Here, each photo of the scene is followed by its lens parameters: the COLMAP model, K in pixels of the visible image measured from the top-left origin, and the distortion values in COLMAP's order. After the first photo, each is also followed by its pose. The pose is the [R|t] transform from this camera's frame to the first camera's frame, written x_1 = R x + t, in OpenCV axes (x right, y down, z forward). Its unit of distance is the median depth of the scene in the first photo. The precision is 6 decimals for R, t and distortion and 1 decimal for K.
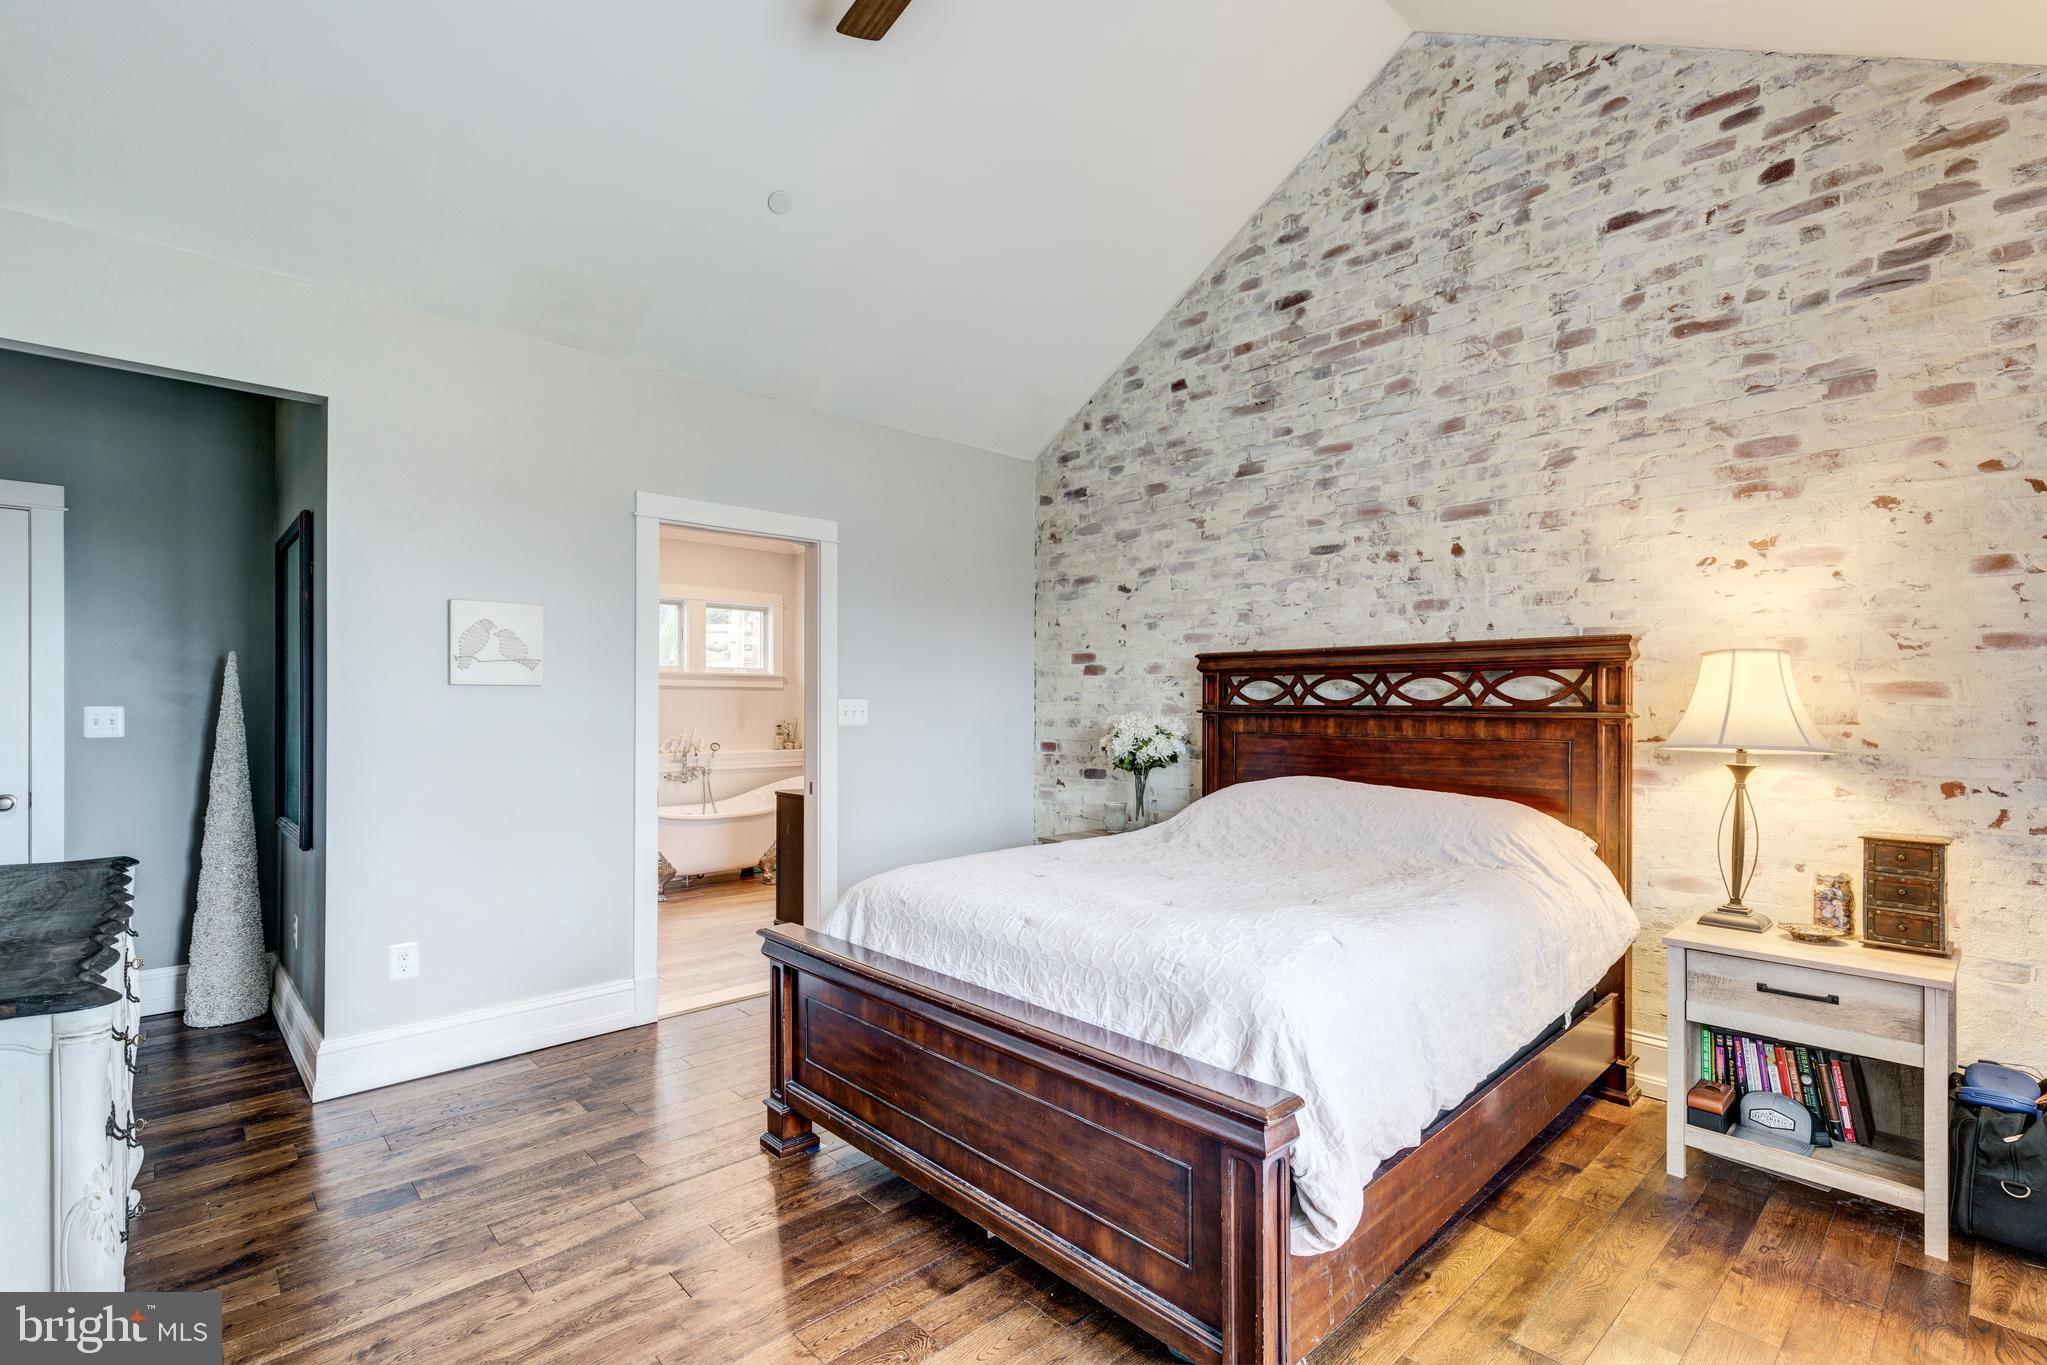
lens RADIAL K [[931.8, 0, 1014.0], [0, 931.8, 687.4], [0, 0, 1]] dist [0.004143, 0.000324]
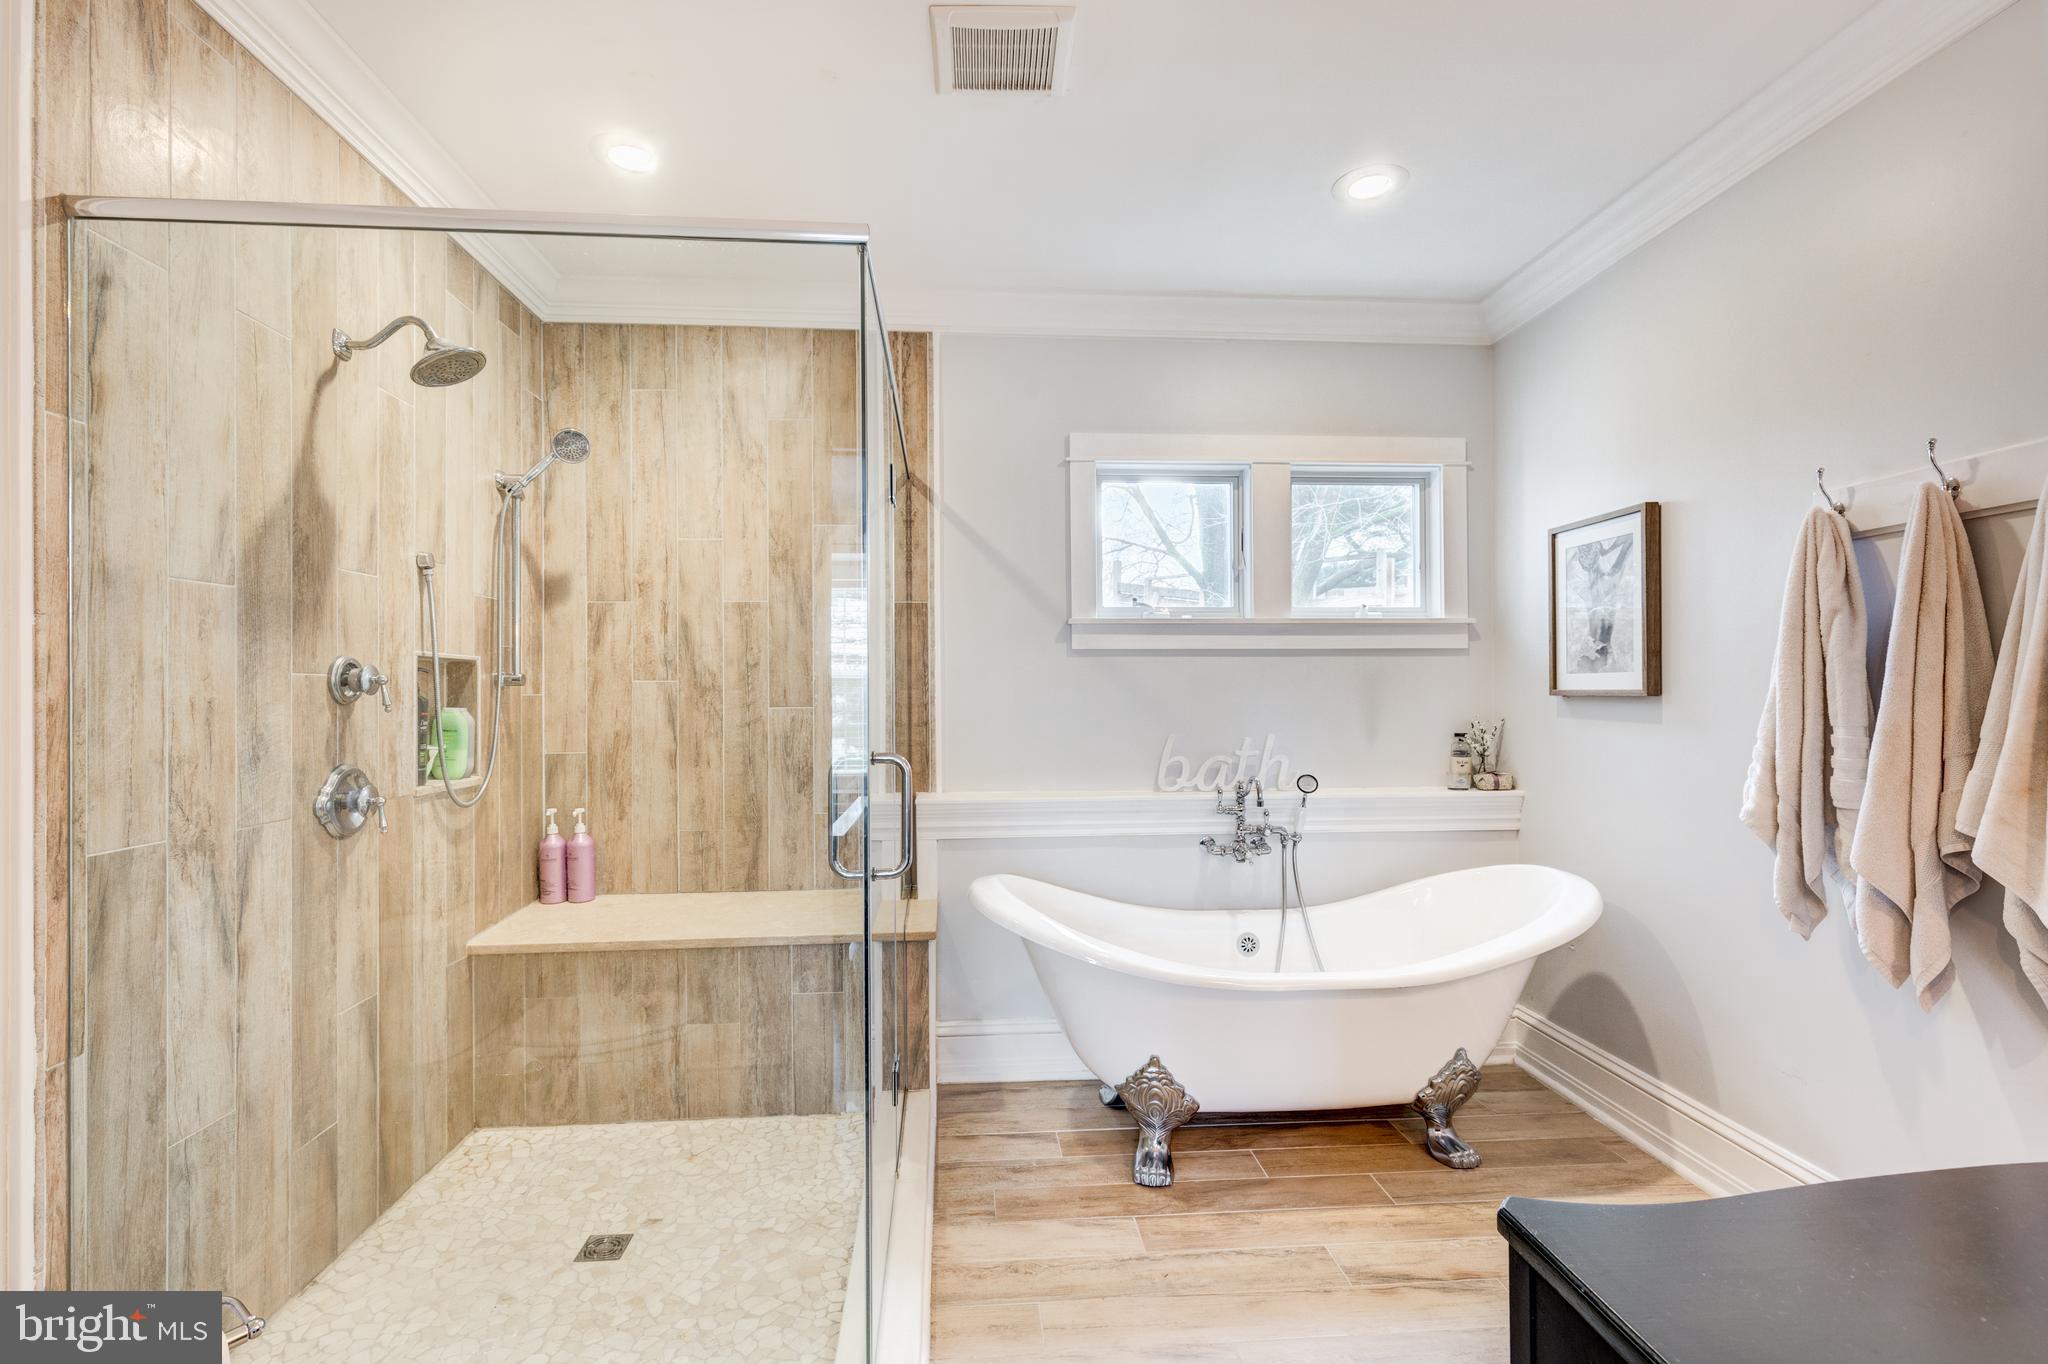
lens RADIAL K [[932.2, 0, 1014.5], [0, 932.2, 686.9], [0, 0, 1]] dist [0.004143, 0.000324]
pose [[0.782146, -0.006751, -0.623059, -0.147692], [0.017220, 0.999794, 0.010785, 0.010417], [0.622858, -0.019164, 0.782100, 0.546073]]
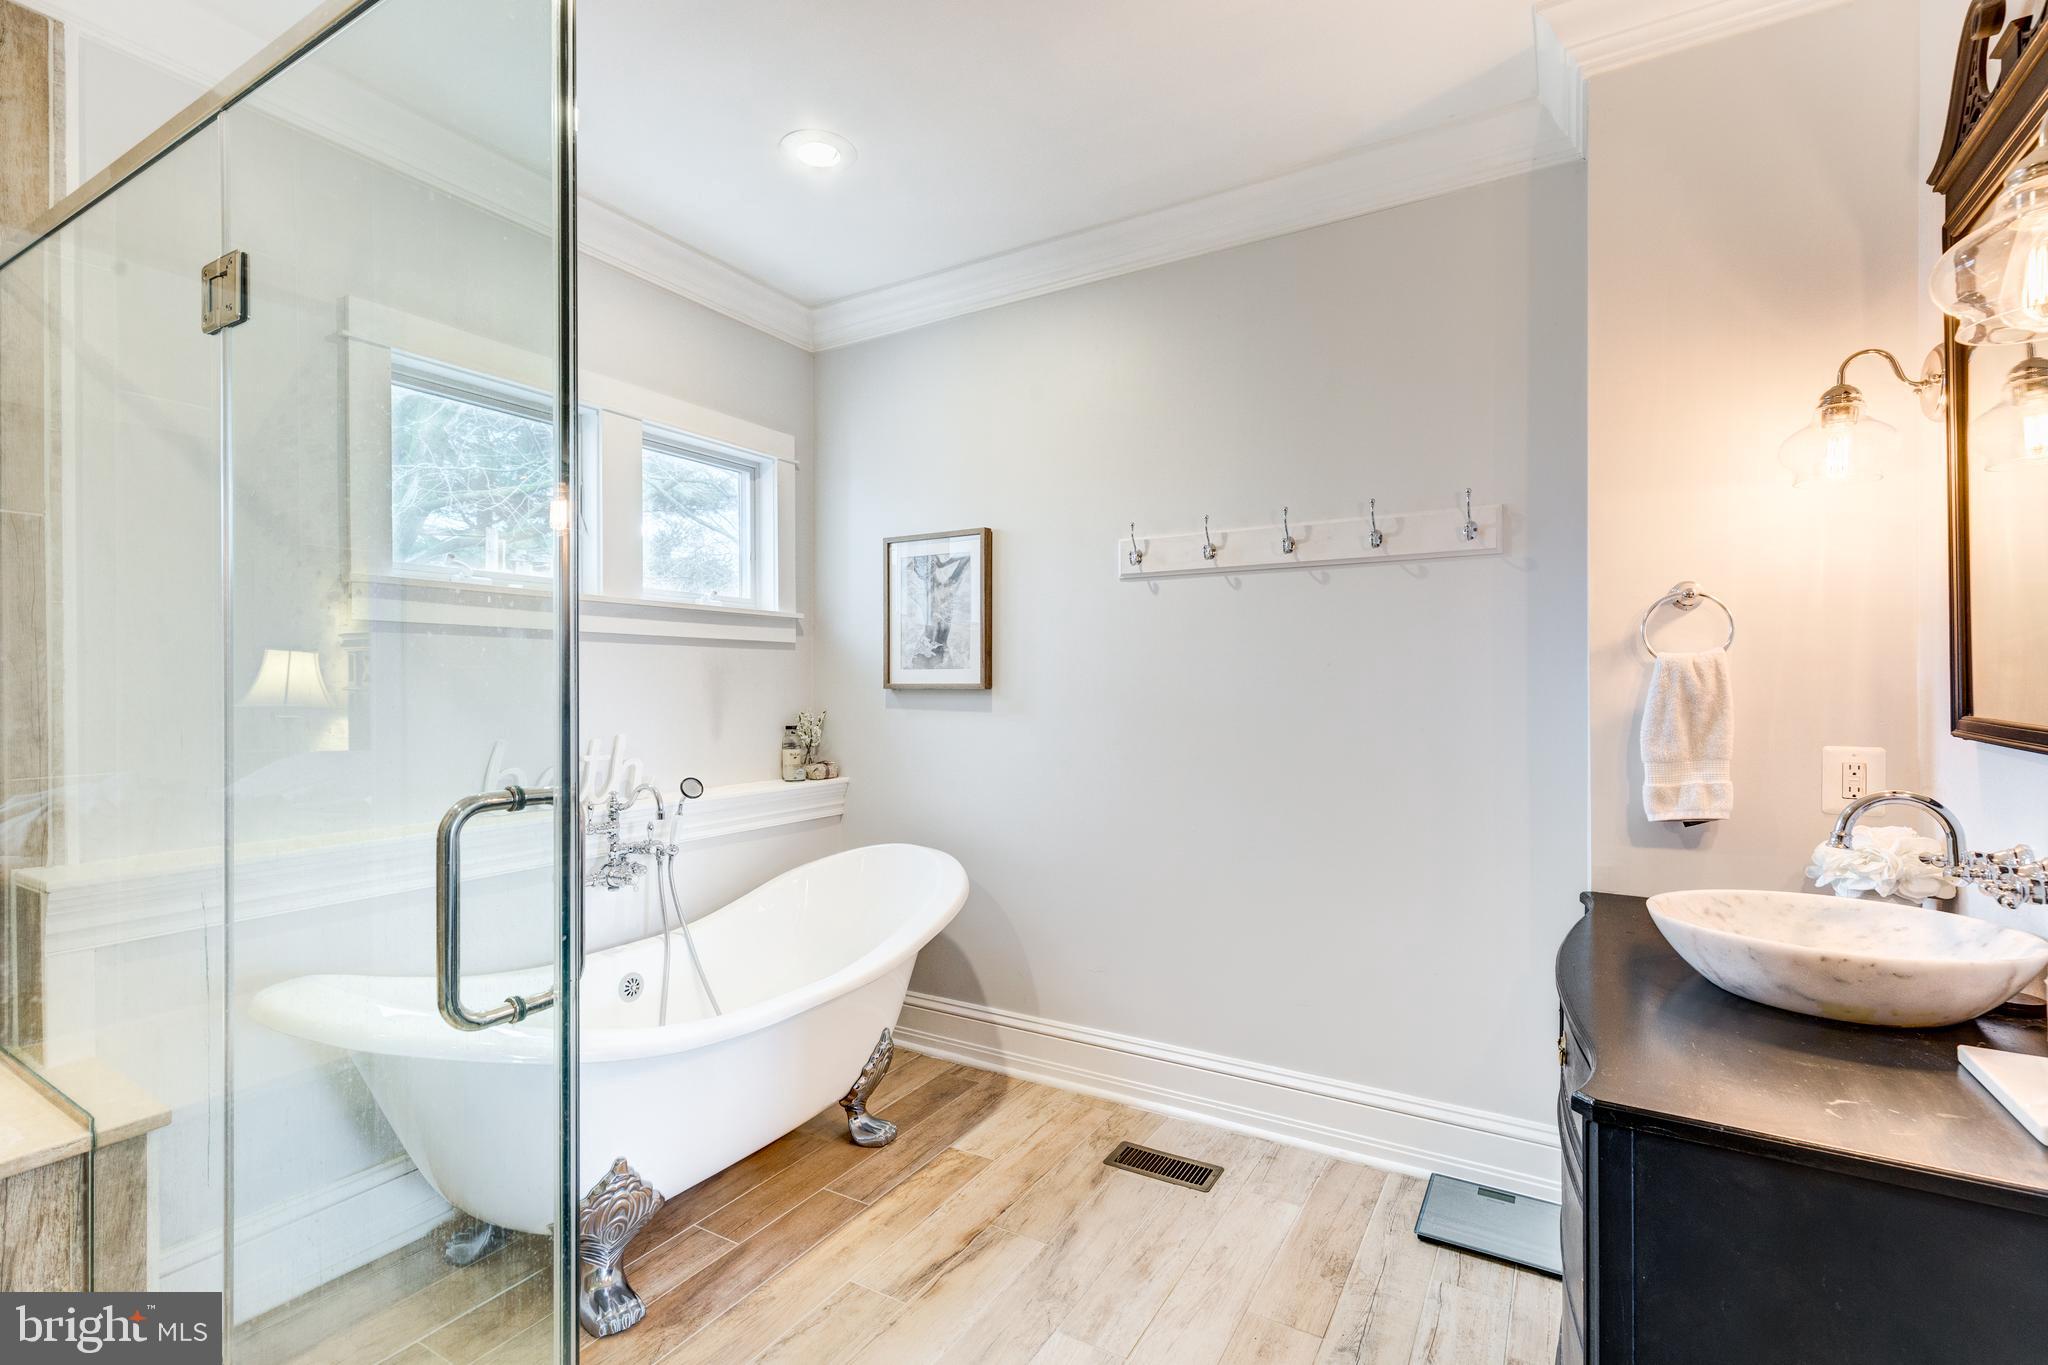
lens RADIAL K [[932.2, 0, 1014.5], [0, 932.2, 687.4], [0, 0, 1]] dist [0.004143, 0.000324]
pose [[0.956200, -0.000278, 0.292714, -0.292617], [-0.006781, 0.999710, 0.023099, 0.011095], [-0.292636, -0.024072, 0.955921, 0.563022]]
